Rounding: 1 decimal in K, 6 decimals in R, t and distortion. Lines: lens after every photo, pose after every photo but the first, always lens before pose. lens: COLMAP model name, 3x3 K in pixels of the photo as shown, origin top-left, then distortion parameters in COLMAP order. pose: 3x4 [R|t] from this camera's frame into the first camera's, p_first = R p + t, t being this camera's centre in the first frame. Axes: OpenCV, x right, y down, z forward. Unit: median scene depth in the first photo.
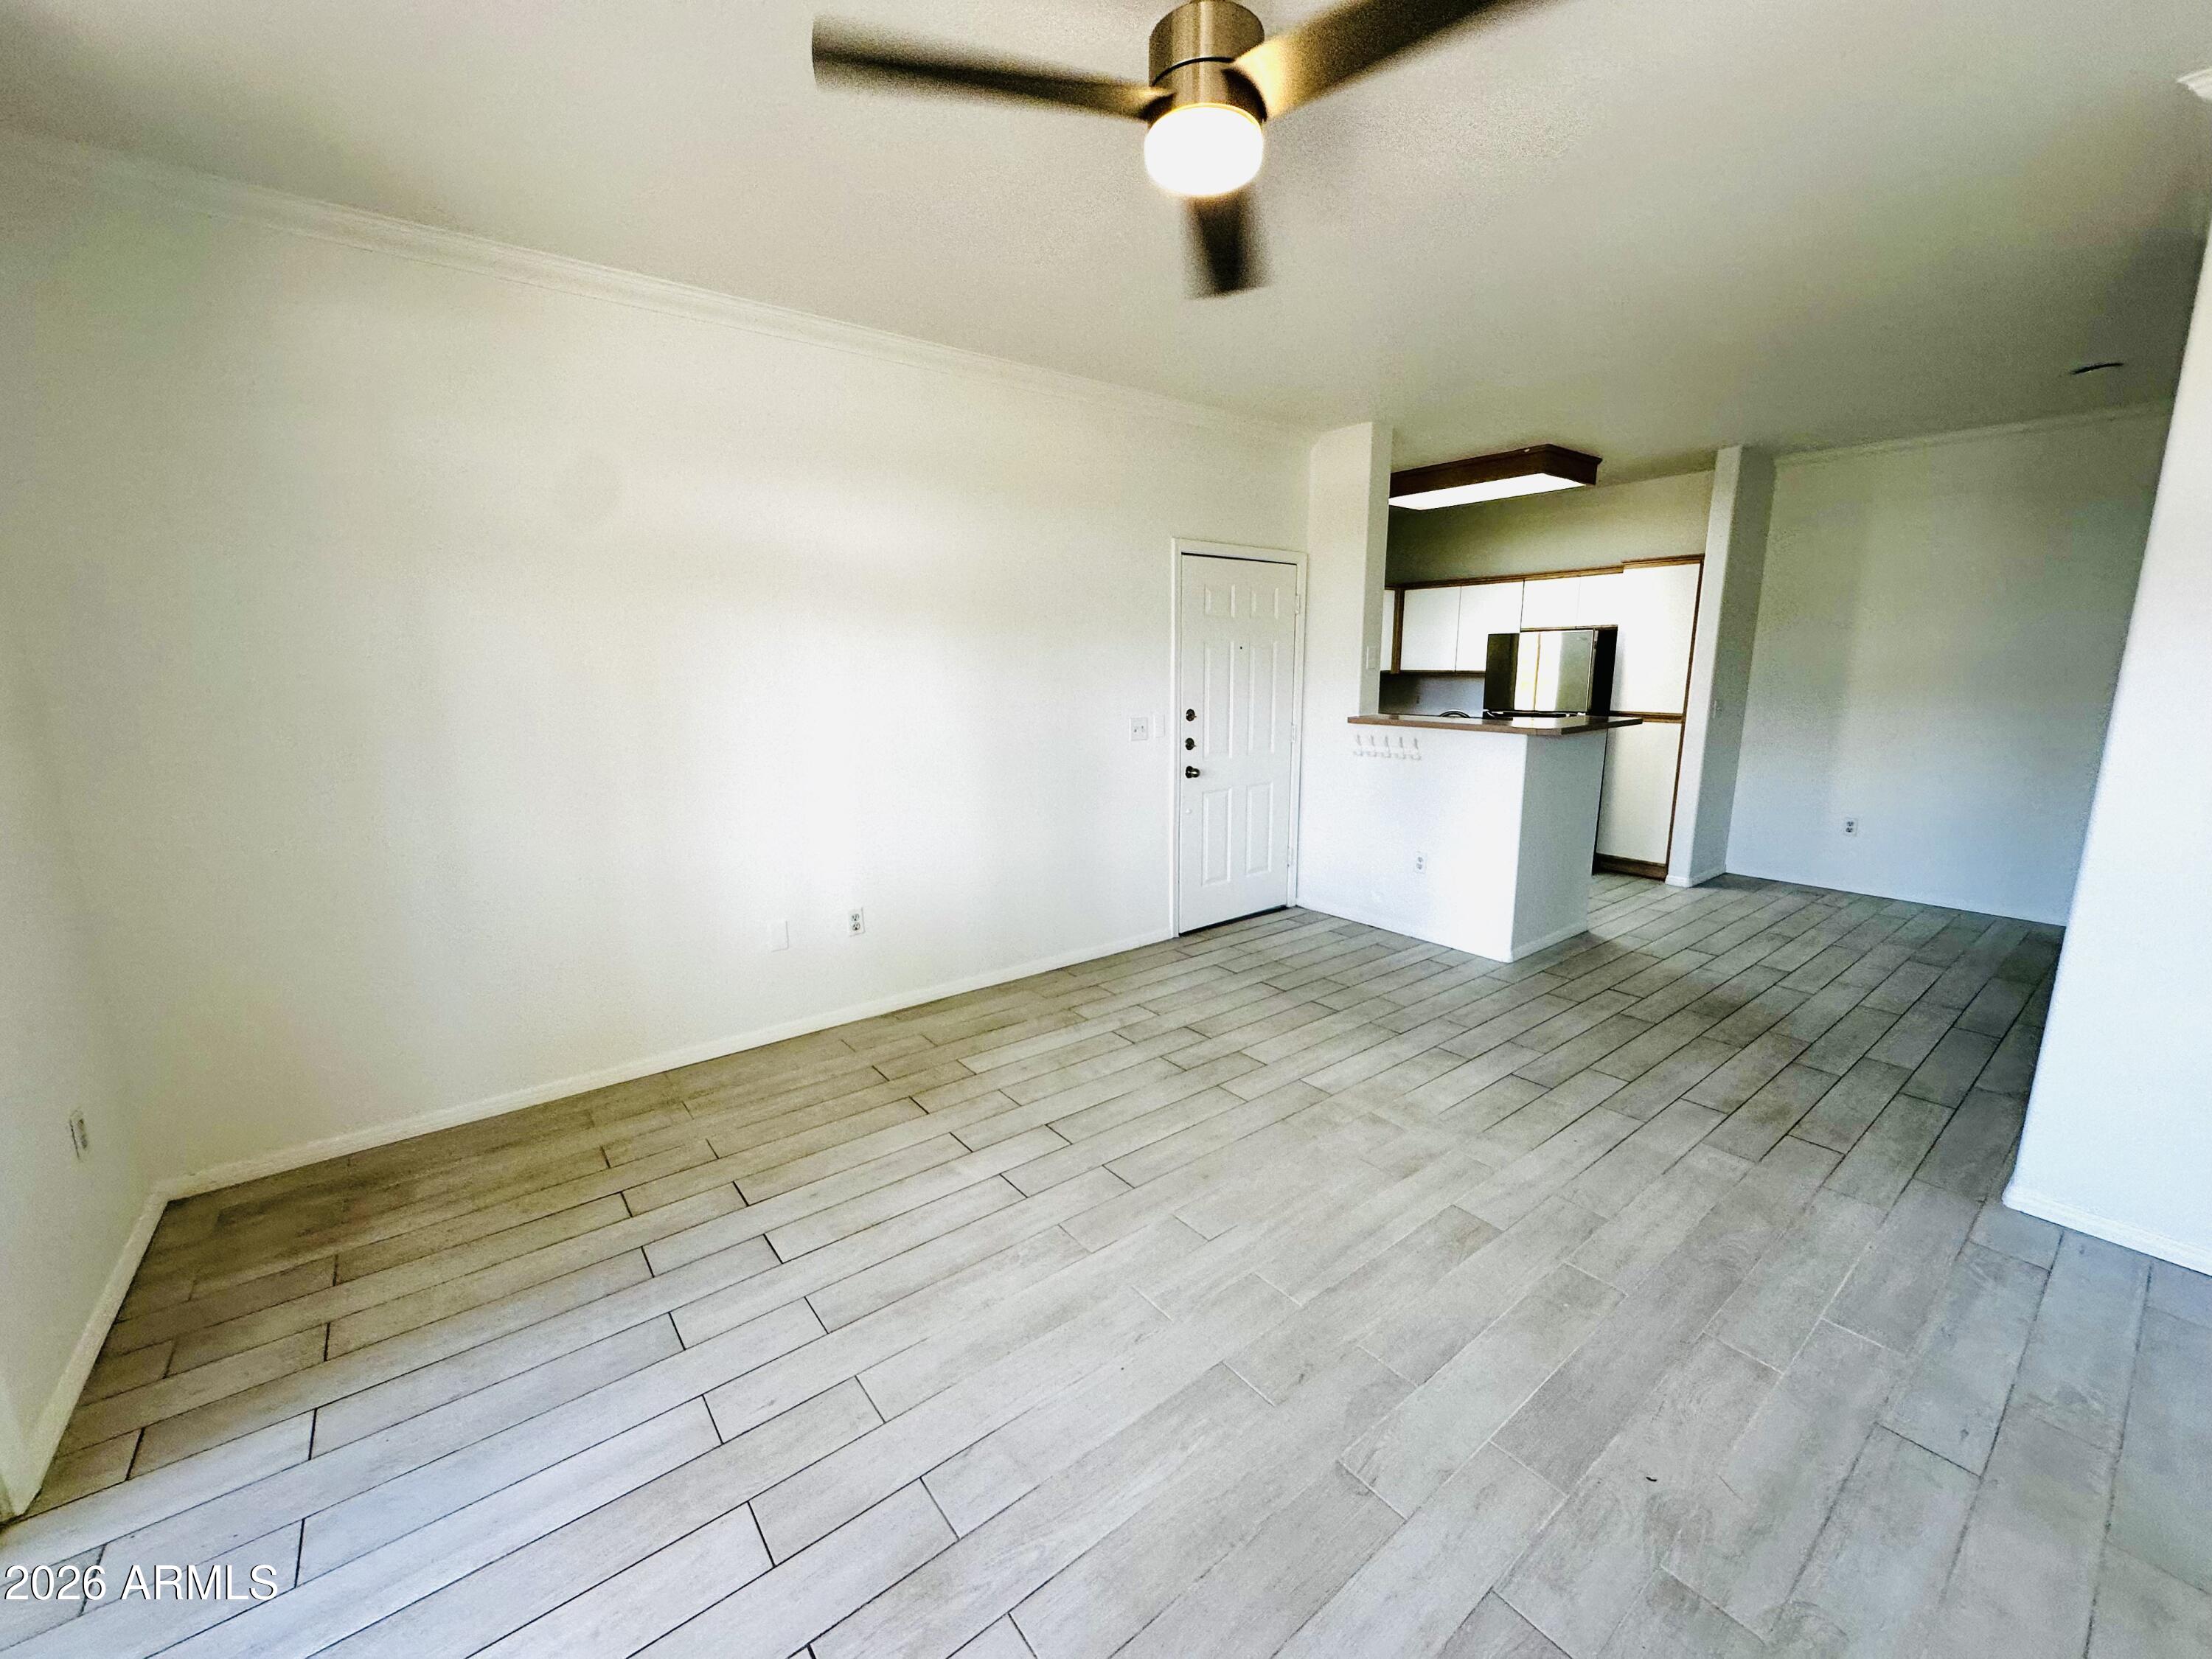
lens RADIAL K [[879.7, 0, 1106.0], [0, 879.7, 829.5], [0, 0, 1]] dist [-0.000412, -0.000018]
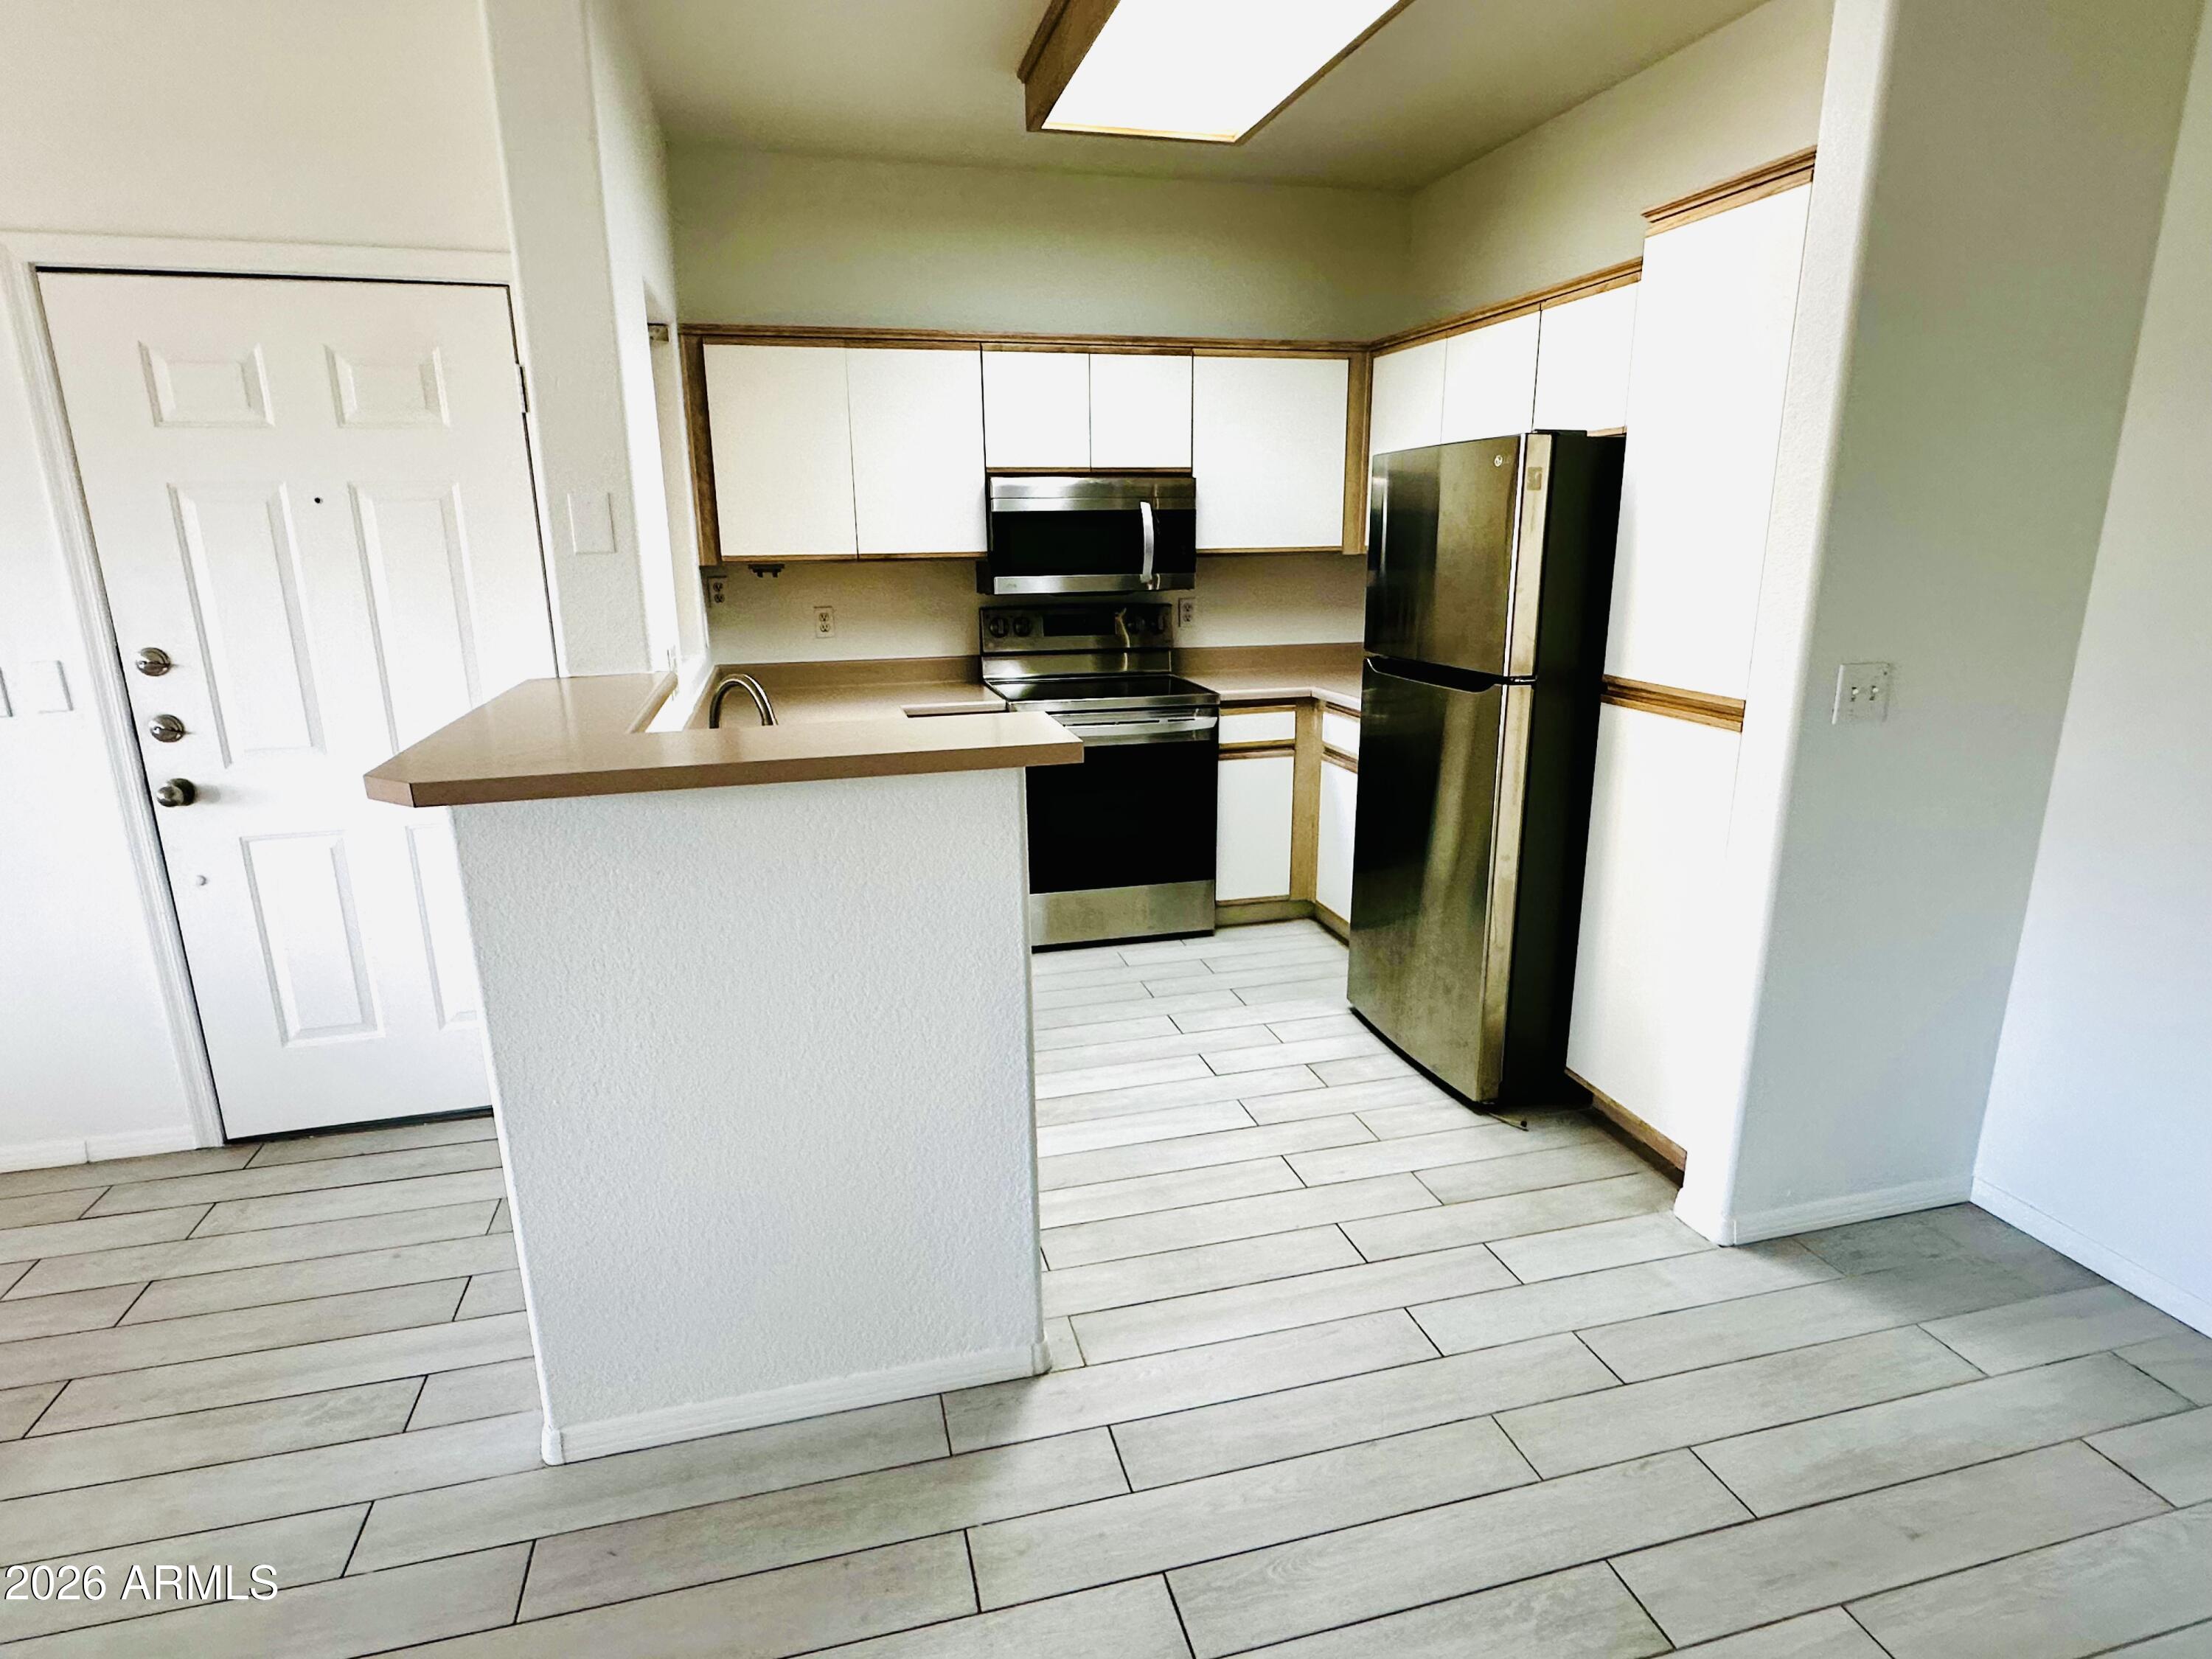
lens RADIAL K [[1199.2, 0, 1106.0], [0, 1199.2, 829.5], [0, 0, 1]] dist [-0.000813, -0.000565]
pose [[0.915935, 0.096443, -0.389567, 0.736532], [-0.069579, 0.994157, 0.082527, -0.126121], [0.395250, -0.048483, 0.917293, 0.624091]]
